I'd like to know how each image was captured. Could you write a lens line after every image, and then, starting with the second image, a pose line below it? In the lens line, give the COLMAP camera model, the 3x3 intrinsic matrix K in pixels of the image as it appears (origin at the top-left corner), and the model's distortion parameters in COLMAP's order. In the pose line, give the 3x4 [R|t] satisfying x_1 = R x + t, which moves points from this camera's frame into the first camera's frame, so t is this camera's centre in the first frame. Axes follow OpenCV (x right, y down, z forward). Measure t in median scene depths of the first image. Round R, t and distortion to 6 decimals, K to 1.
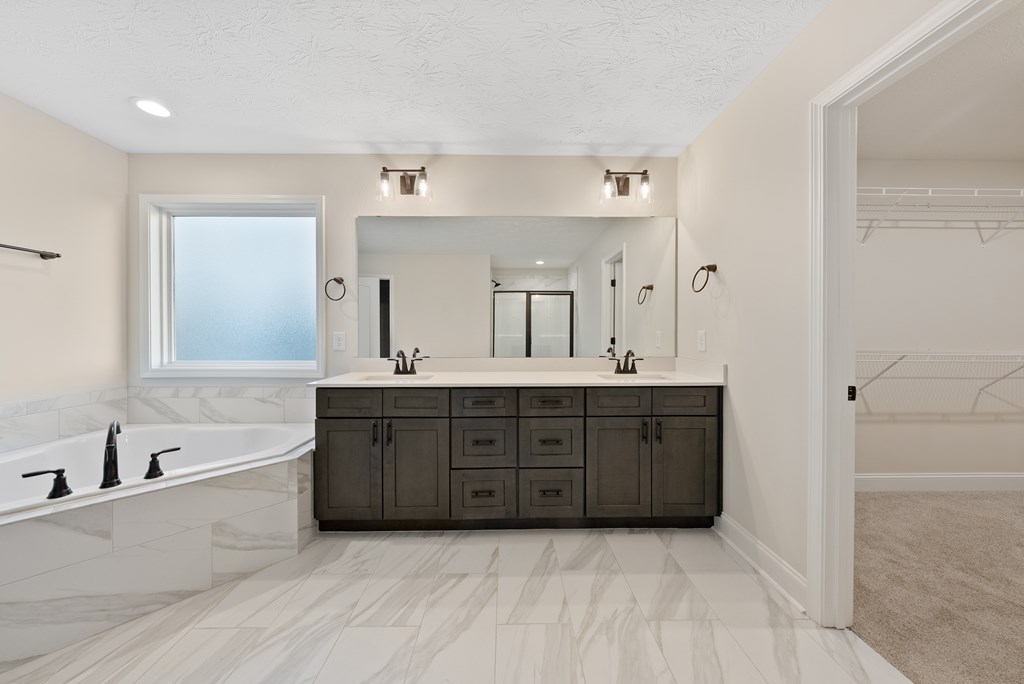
lens RADIAL K [[344.9, 0, 499.3], [0, 344.9, 334.9], [0, 0, 1]] dist [-0.004967, 0.000527]
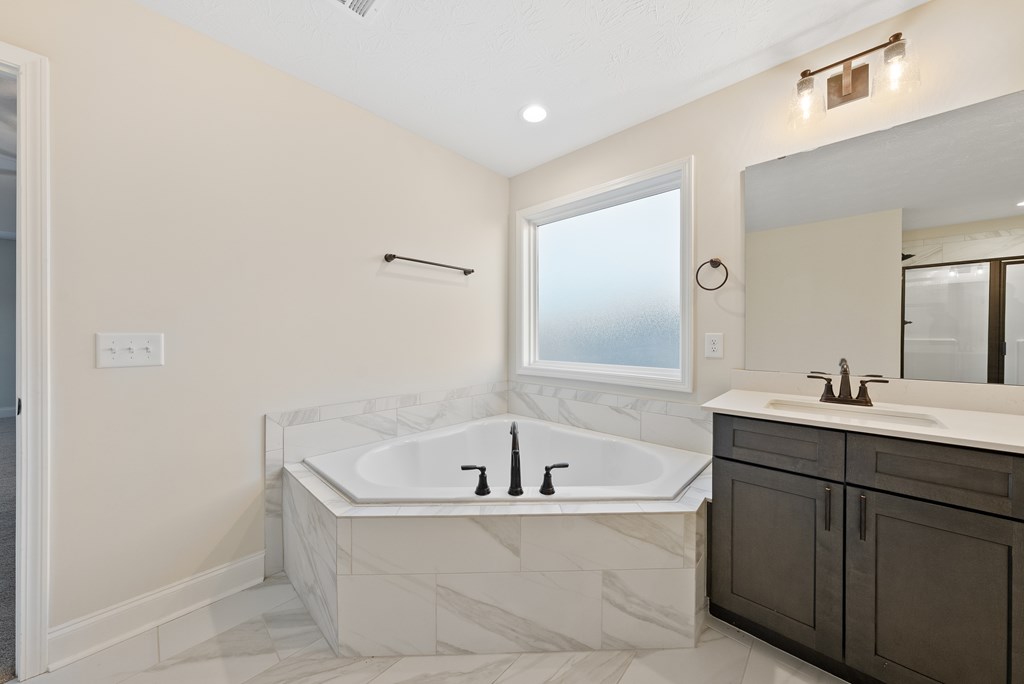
lens RADIAL K [[344.9, 0, 509.9], [0, 344.9, 337.1], [0, 0, 1]] dist [-0.004967, 0.000527]
pose [[0.719952, 0.005492, -0.694002, -0.333469], [-0.003814, 0.999985, 0.003957, -0.001003], [0.694013, -0.000202, 0.719962, 0.204569]]
